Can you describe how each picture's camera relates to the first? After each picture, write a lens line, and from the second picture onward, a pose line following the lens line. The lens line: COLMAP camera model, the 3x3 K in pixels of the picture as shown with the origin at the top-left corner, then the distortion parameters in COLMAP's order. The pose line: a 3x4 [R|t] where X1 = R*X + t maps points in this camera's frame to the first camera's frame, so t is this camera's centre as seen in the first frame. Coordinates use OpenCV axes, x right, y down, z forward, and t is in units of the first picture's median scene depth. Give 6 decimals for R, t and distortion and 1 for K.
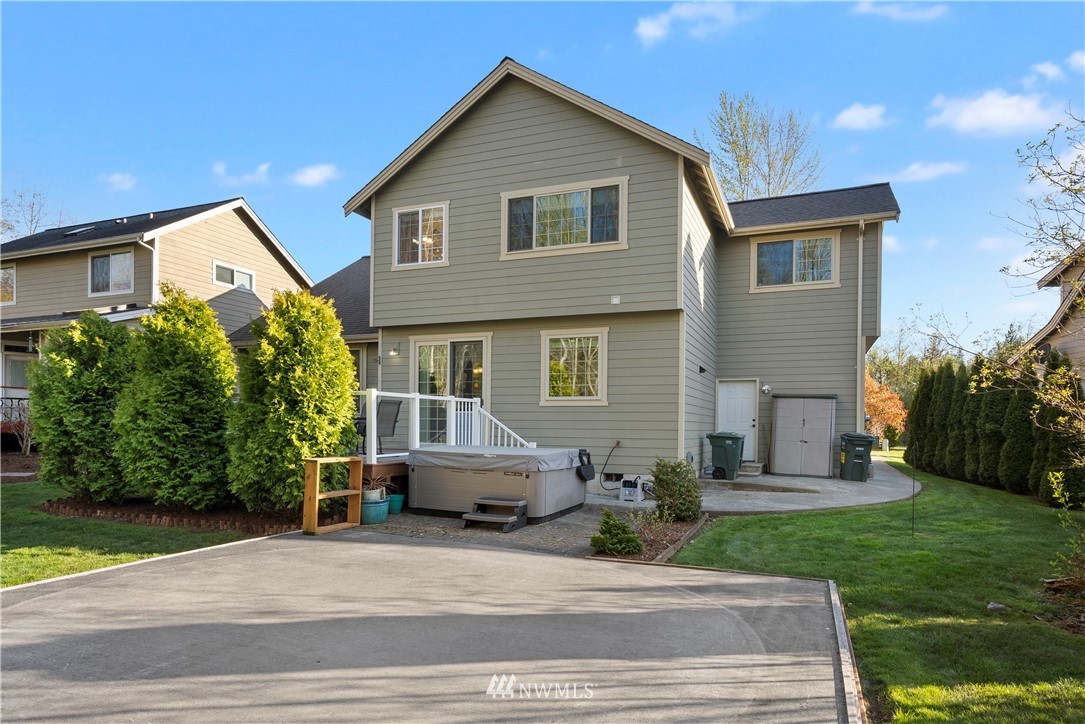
lens RADIAL K [[624.0, 0, 470.3], [0, 624.0, 433.6], [0, 0, 1]] dist [0.001090, -0.000203]
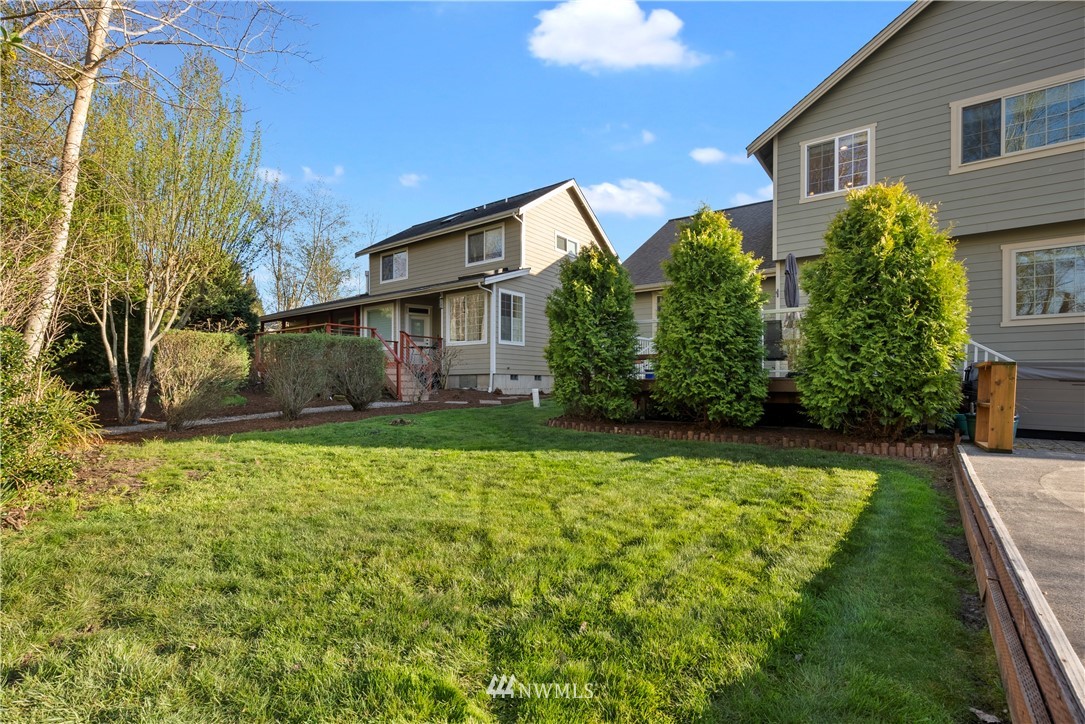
lens RADIAL K [[494.7, 0, 533.7], [0, 494.7, 376.4], [0, 0, 1]] dist [-0.005992, 0.000677]
pose [[0.964461, -0.013099, -0.263901, -0.357665], [0.010045, 0.999866, -0.012919, 0.033524], [0.264035, 0.009809, 0.964463, 0.104884]]
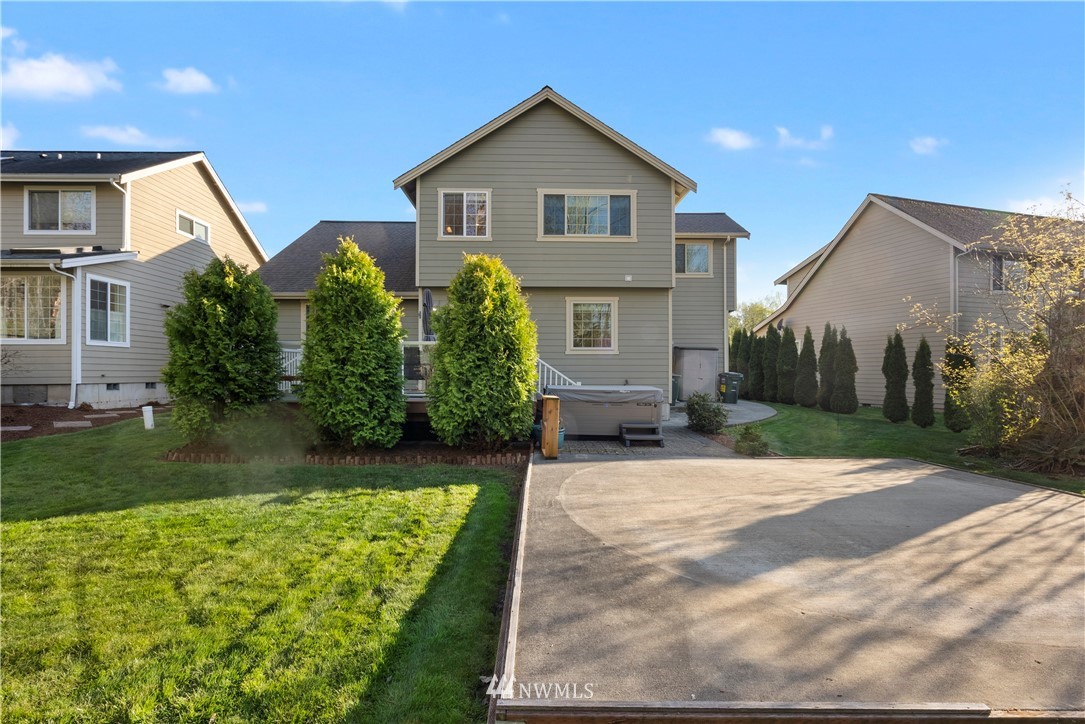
lens RADIAL K [[494.7, 0, 533.7], [0, 494.7, 376.4], [0, 0, 1]] dist [-0.005992, 0.000677]
pose [[0.919733, -0.013674, 0.392306, -0.348818], [0.013597, 0.999903, 0.002976, -0.001470], [-0.392309, 0.002597, 0.919830, 0.063249]]
